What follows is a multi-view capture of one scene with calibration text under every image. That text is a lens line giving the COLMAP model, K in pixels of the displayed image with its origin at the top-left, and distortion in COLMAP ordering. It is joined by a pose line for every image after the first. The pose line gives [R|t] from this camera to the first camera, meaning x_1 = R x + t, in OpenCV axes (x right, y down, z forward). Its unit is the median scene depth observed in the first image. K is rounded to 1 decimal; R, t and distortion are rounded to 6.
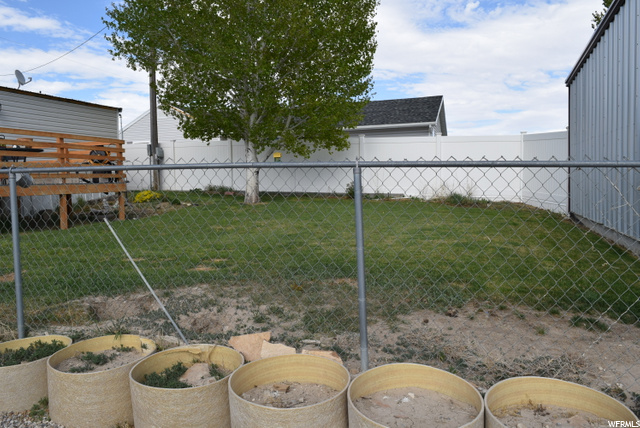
lens RADIAL K [[482.3, 0, 319.2], [0, 482.3, 215.2], [0, 0, 1]] dist [-0.003641, 0.012618]
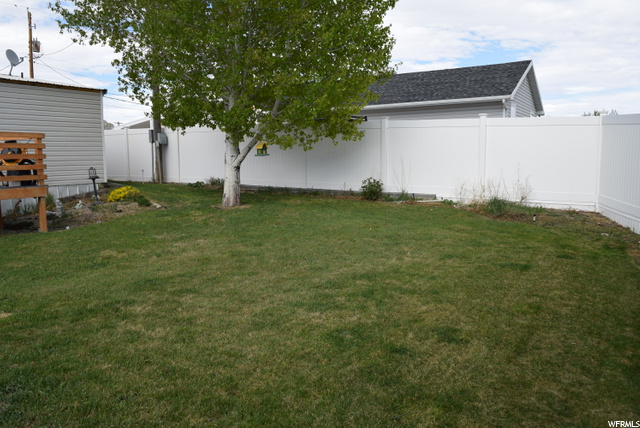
lens RADIAL K [[508.5, 0, 319.9], [0, 508.5, 216.6], [0, 0, 1]] dist [0.013916, -0.008510]
pose [[0.979638, 0.026982, -0.198949, 0.157425], [-0.017487, 0.998629, 0.049332, -0.046316], [0.200007, -0.044848, 0.978767, 0.171236]]
